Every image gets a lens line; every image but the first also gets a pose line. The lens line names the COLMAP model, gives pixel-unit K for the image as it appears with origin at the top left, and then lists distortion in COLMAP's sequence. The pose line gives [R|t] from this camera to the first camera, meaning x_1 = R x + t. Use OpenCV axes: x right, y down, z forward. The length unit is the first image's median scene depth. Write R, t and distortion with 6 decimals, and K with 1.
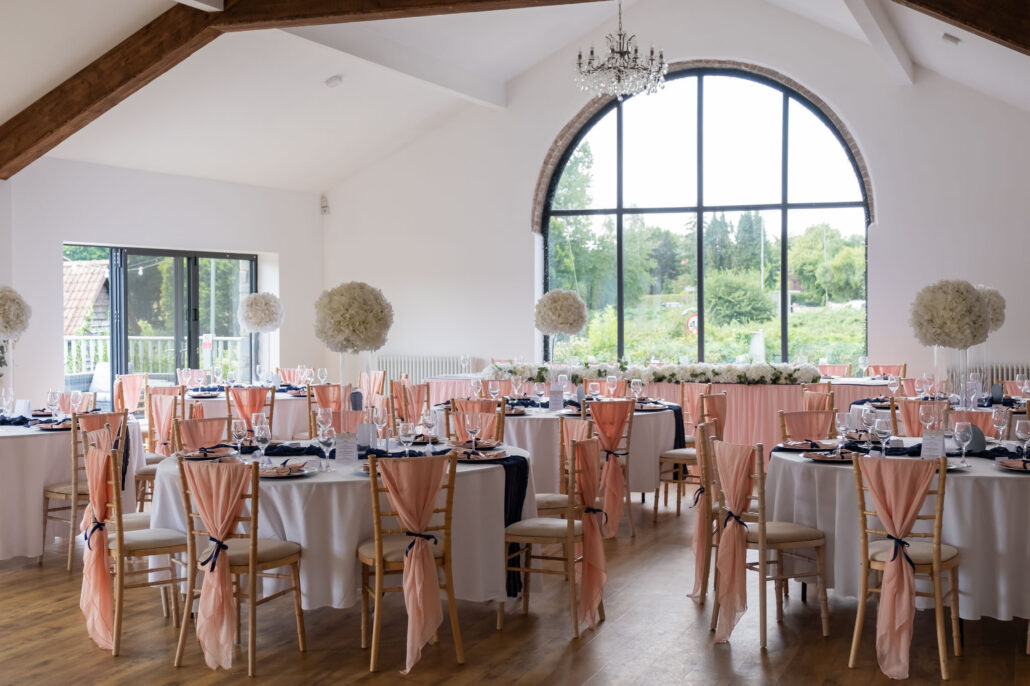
lens RADIAL K [[1221.2, 0, 514.9], [0, 1221.2, 341.2], [0, 0, 1]] dist [0.009403, 0.000000]
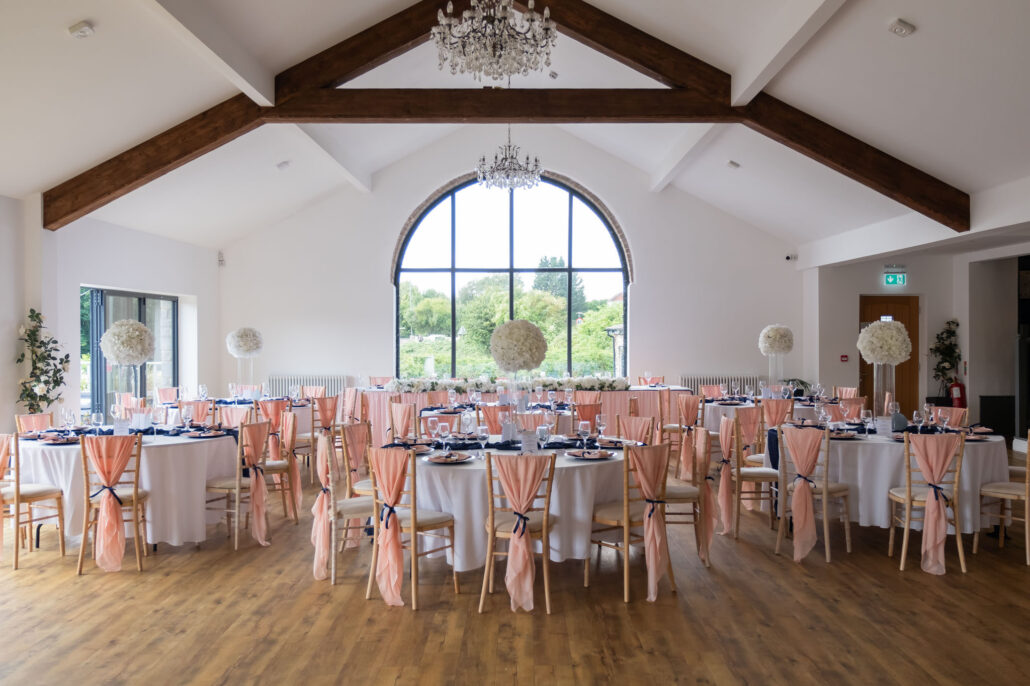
lens RADIAL K [[862.2, 0, 518.8], [0, 862.2, 366.3], [0, 0, 1]] dist [0.007241, 0.000739]
pose [[0.948716, -0.008400, 0.316018, -0.267132], [0.007097, 0.999961, 0.005276, -0.000836], [-0.316050, -0.002763, 0.948739, 0.056698]]
